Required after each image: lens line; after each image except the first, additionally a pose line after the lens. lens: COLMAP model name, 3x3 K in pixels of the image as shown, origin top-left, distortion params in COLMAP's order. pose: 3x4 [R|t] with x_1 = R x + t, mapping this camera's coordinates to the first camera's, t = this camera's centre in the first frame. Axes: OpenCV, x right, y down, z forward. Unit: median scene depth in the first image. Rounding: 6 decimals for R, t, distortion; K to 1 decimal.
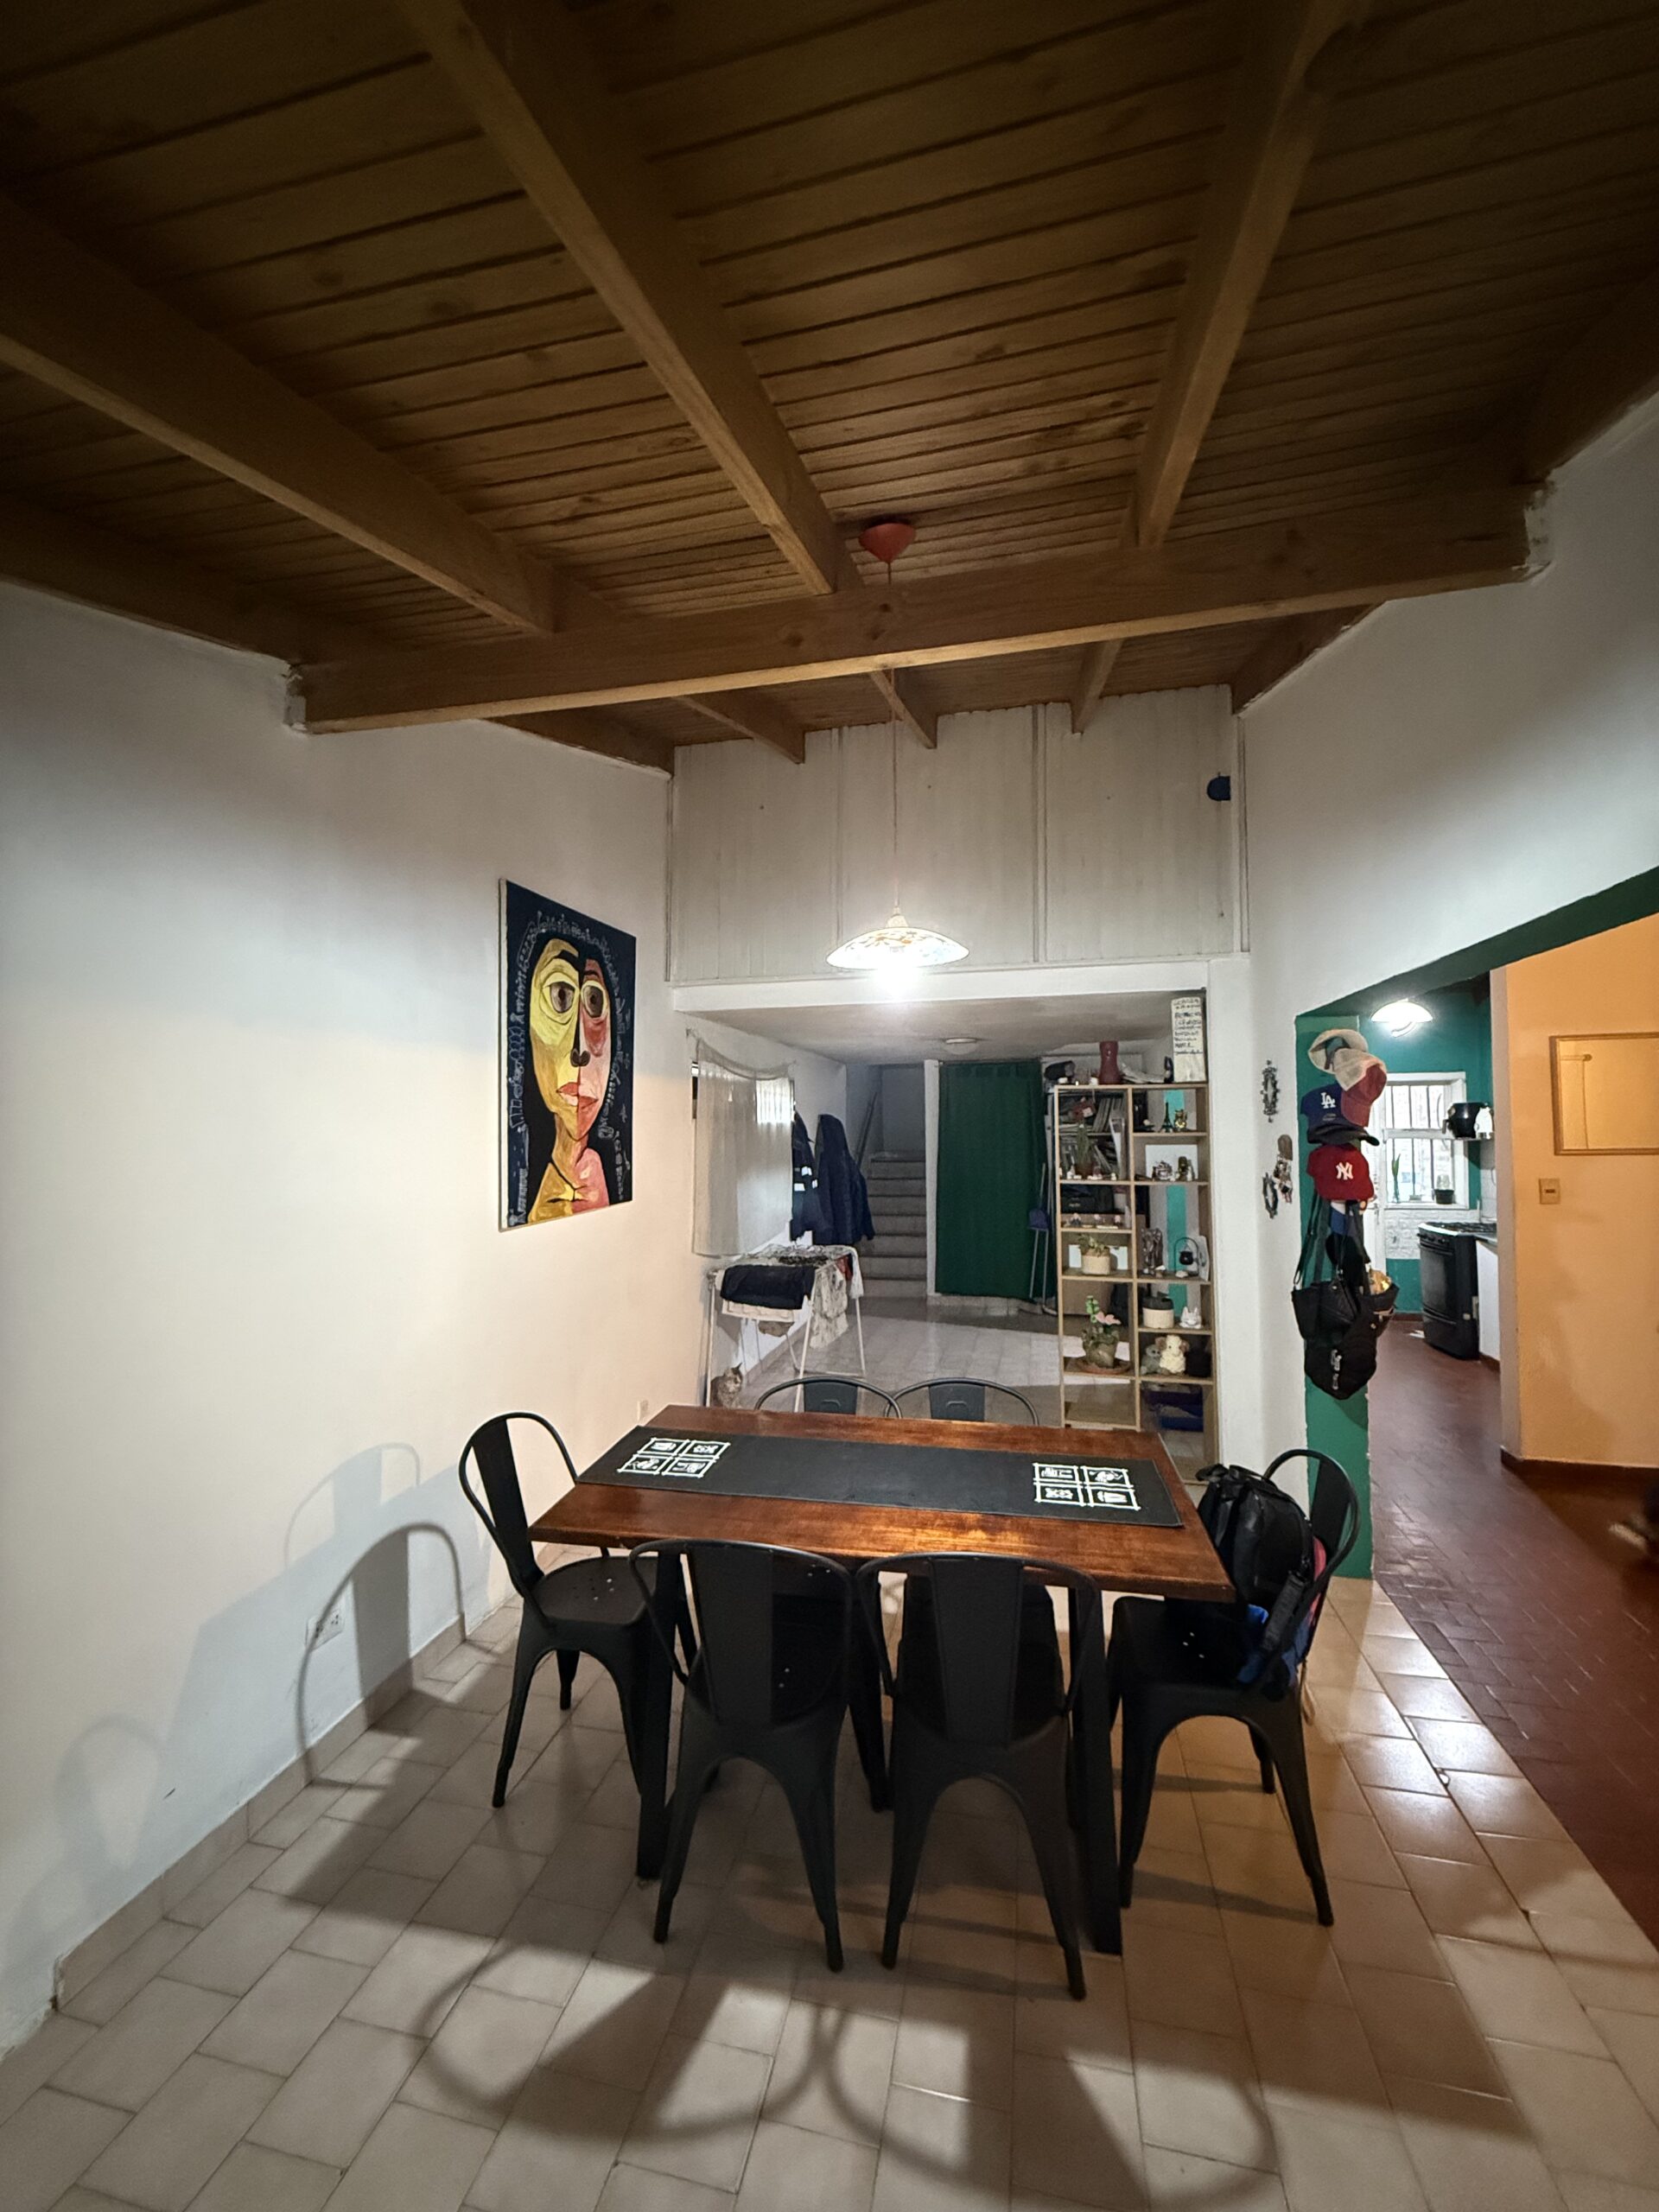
lens RADIAL K [[877.4, 0, 830.1], [0, 877.4, 1098.0], [0, 0, 1]] dist [0.000677, -0.000280]
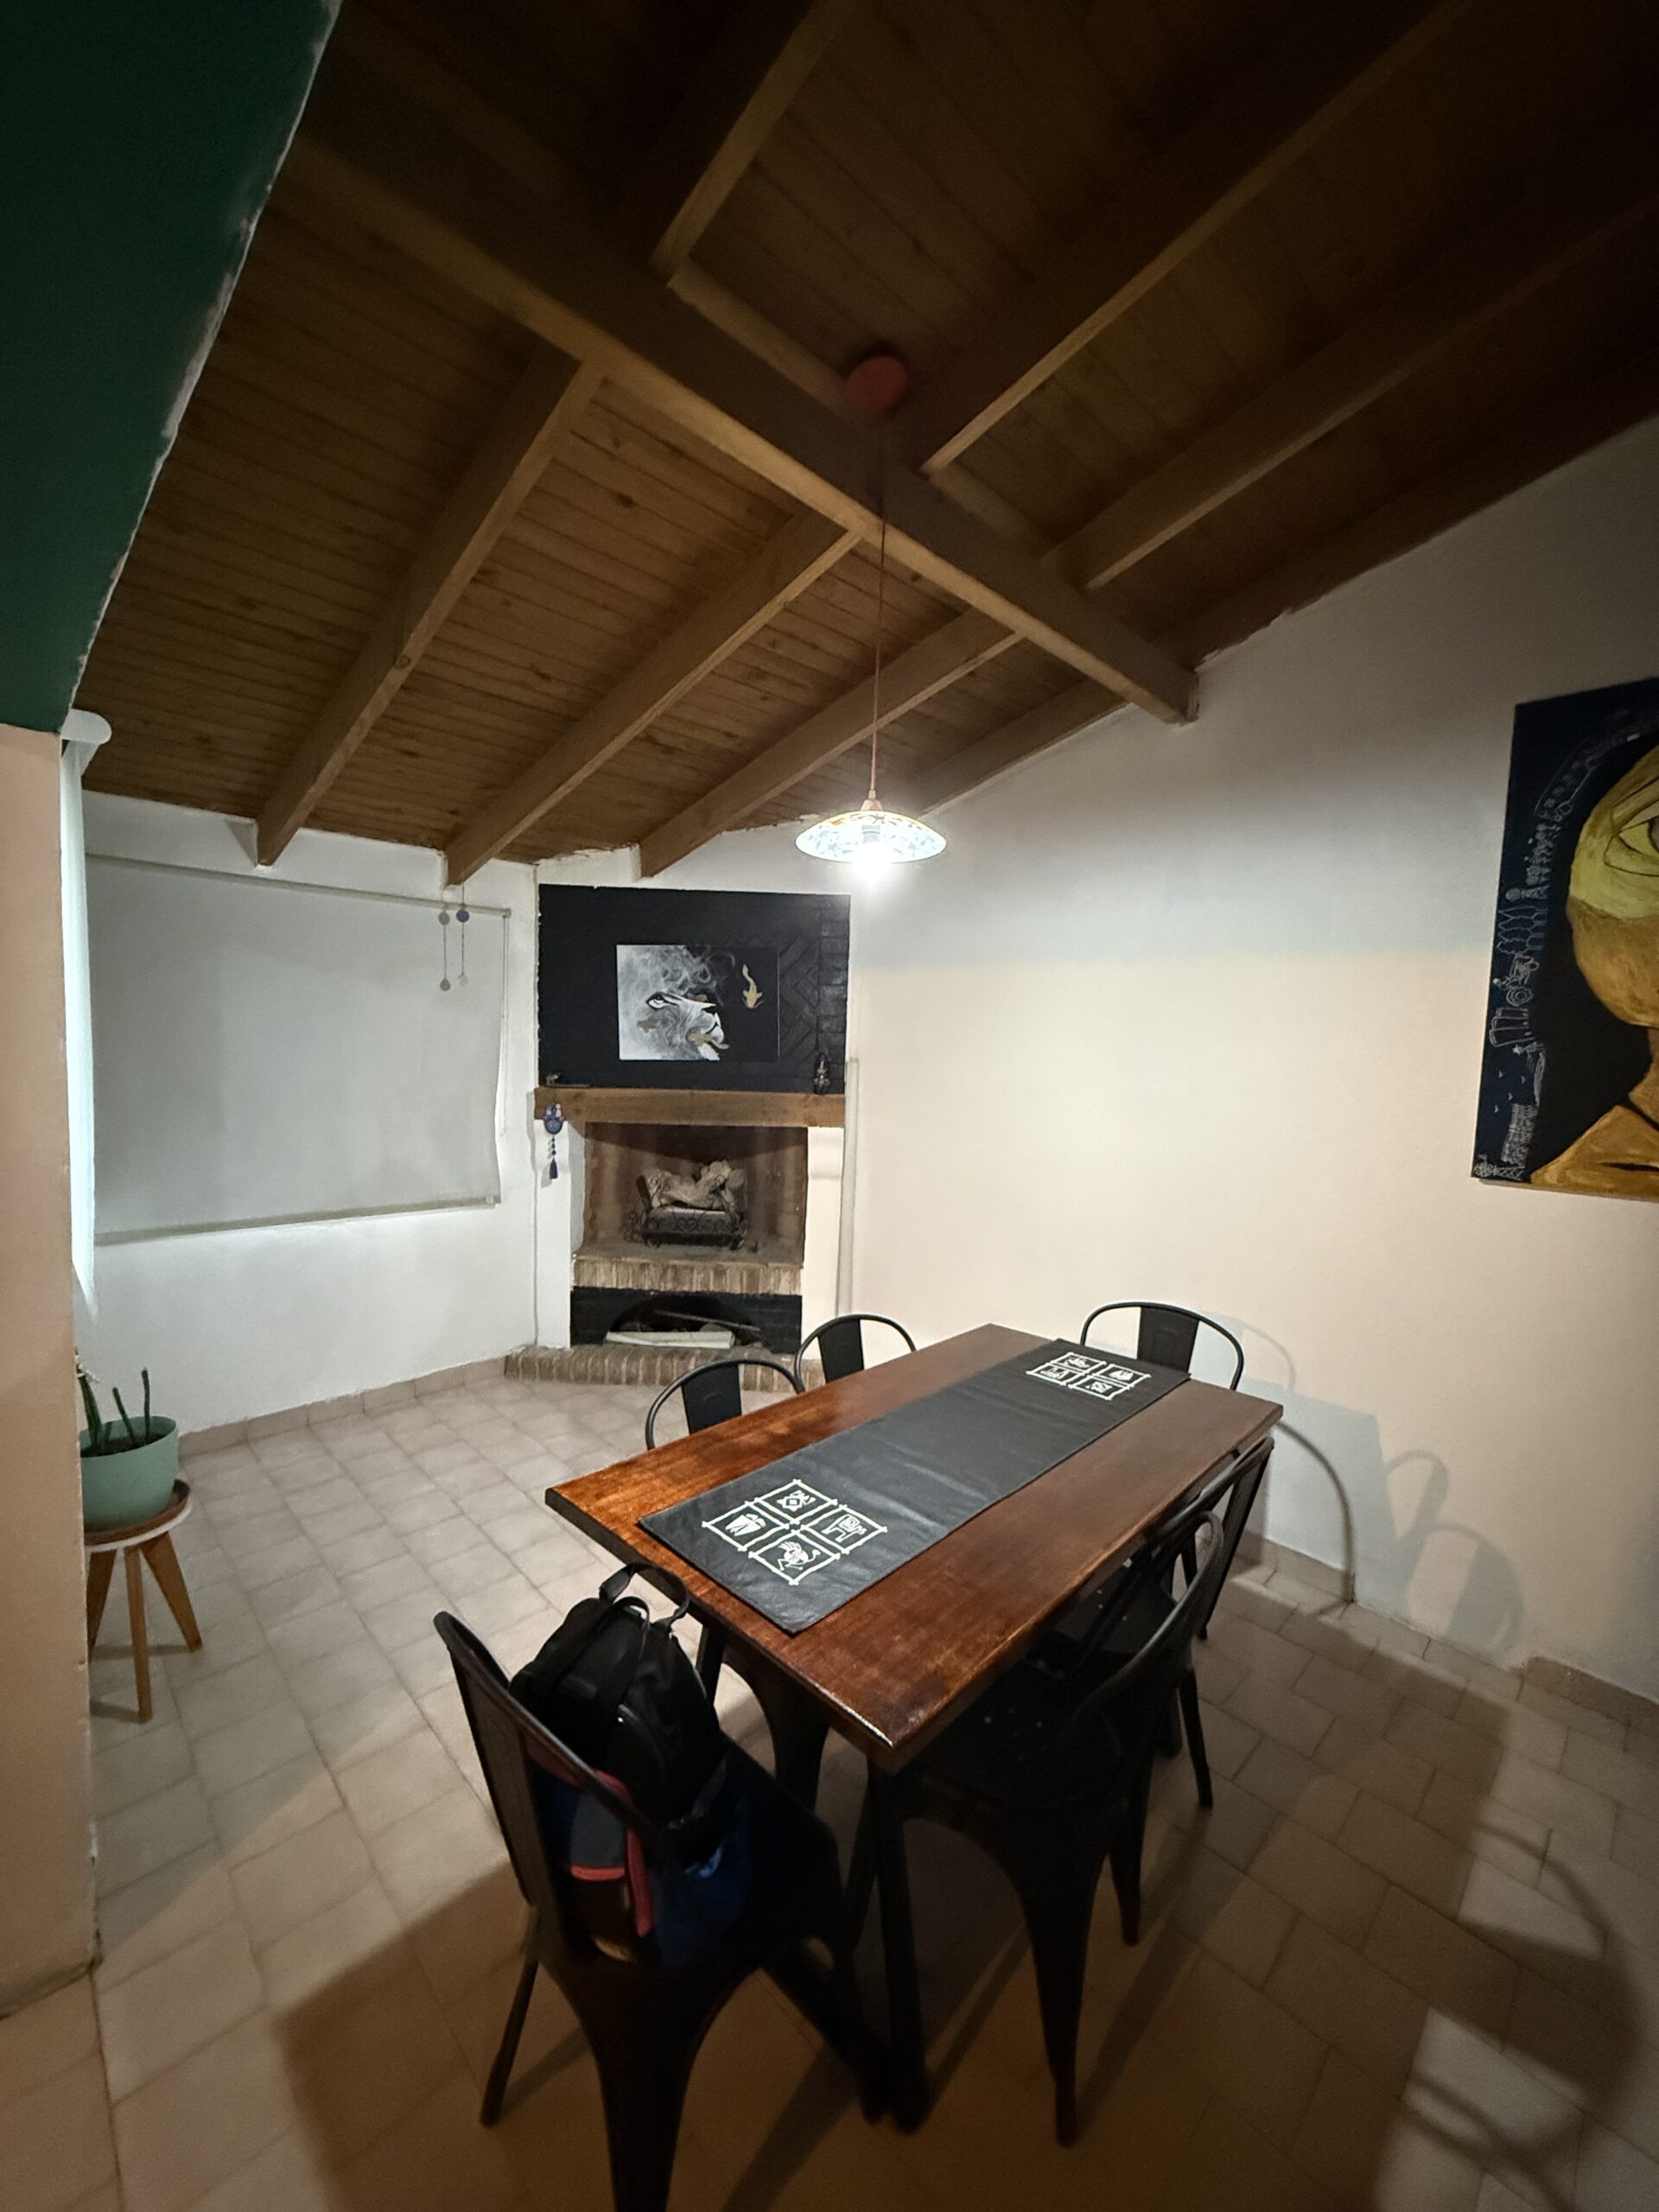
lens RADIAL K [[877.4, 0, 829.9], [0, 877.4, 1105.7], [0, 0, 1]] dist [0.000677, -0.000280]
pose [[-0.535049, 0.062074, -0.842537, 0.553946], [-0.000818, 0.997258, 0.073993, 0.028755], [0.844820, 0.040279, -0.533532, 0.900825]]
